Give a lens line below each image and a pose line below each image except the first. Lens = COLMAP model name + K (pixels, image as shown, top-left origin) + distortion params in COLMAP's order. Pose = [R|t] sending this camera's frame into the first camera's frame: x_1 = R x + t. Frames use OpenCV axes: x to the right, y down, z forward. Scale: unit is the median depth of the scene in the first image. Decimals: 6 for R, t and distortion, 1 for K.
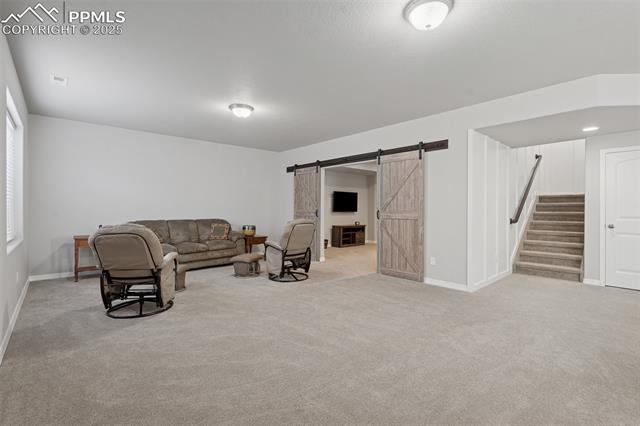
lens RADIAL K [[295.3, 0, 320.8], [0, 295.3, 207.8], [0, 0, 1]] dist [-0.005529, 0.002547]
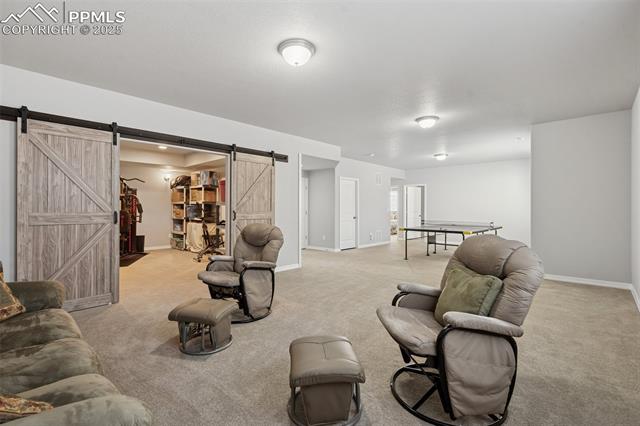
lens RADIAL K [[295.3, 0, 319.7], [0, 295.3, 209.1], [0, 0, 1]] dist [-0.005529, 0.002547]
pose [[-0.097613, -0.005431, 0.995210, -0.785492], [0.000825, 0.999984, 0.005538, -0.002239], [-0.995224, 0.001362, -0.097607, 0.880073]]
